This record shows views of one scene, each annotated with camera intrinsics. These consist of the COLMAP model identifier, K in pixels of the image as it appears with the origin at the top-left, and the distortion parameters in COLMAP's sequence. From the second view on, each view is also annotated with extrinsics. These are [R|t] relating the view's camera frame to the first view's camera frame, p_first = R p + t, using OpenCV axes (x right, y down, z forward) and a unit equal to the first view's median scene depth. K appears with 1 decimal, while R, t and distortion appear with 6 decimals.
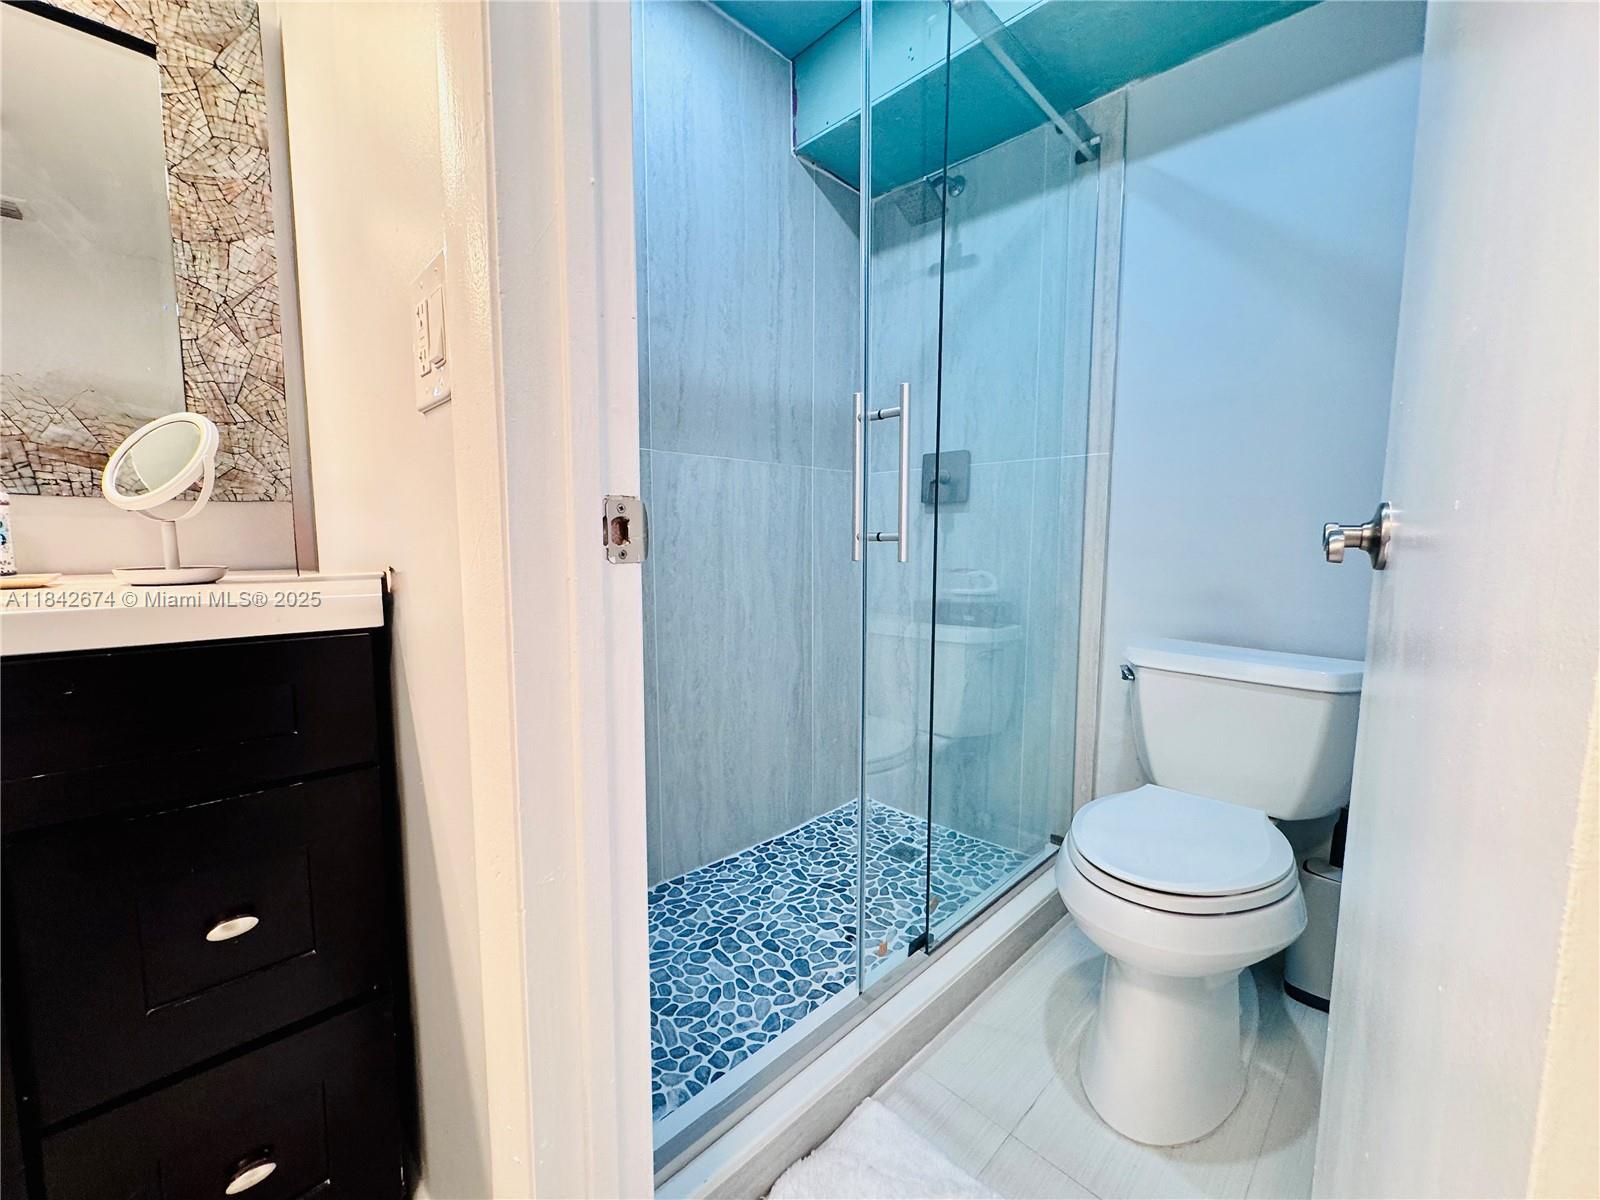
lens RADIAL K [[636.4, 0, 800.0], [0, 636.4, 600.0], [0, 0, 1]] dist [-0.001351, -0.000783]
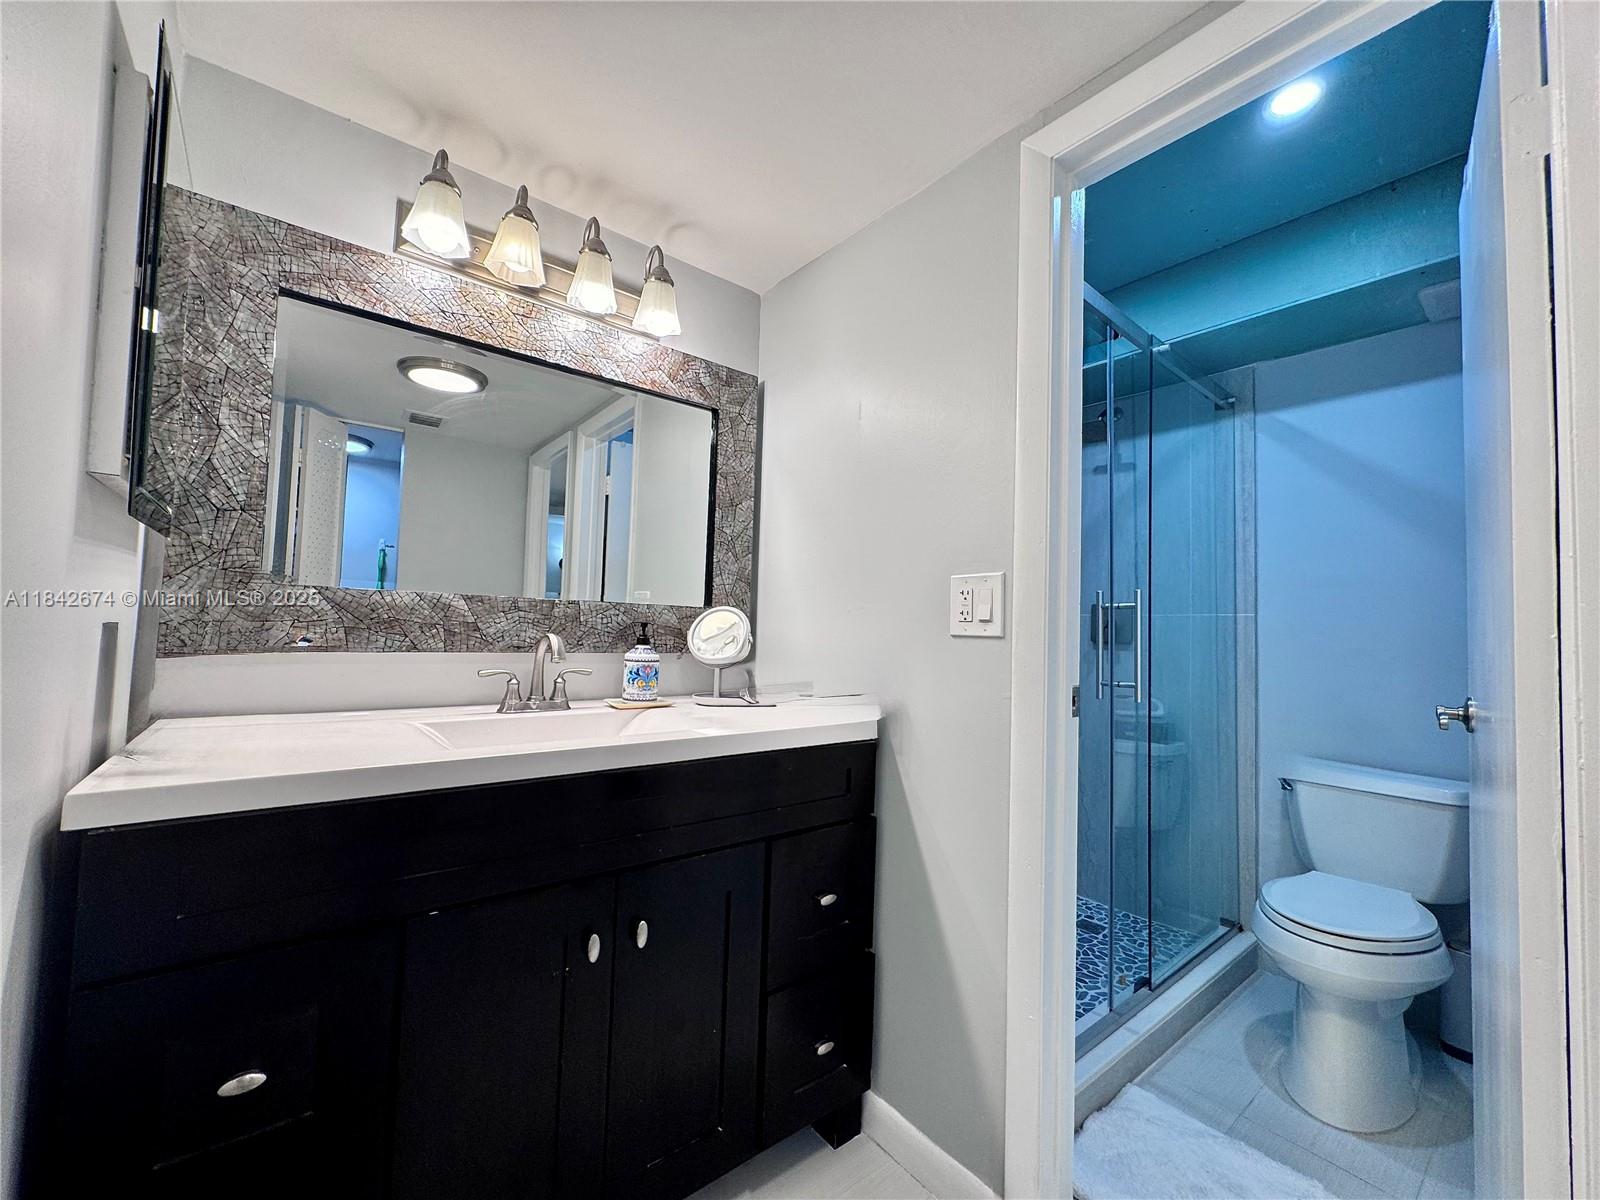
lens RADIAL K [[636.4, 0, 800.0], [0, 636.4, 600.0], [0, 0, 1]] dist [-0.001351, -0.000783]
pose [[0.994799, 0.020358, -0.099806, -0.448404], [-0.034724, 0.988912, -0.144383, -0.048775], [0.095760, 0.147098, 0.984476, -0.557341]]
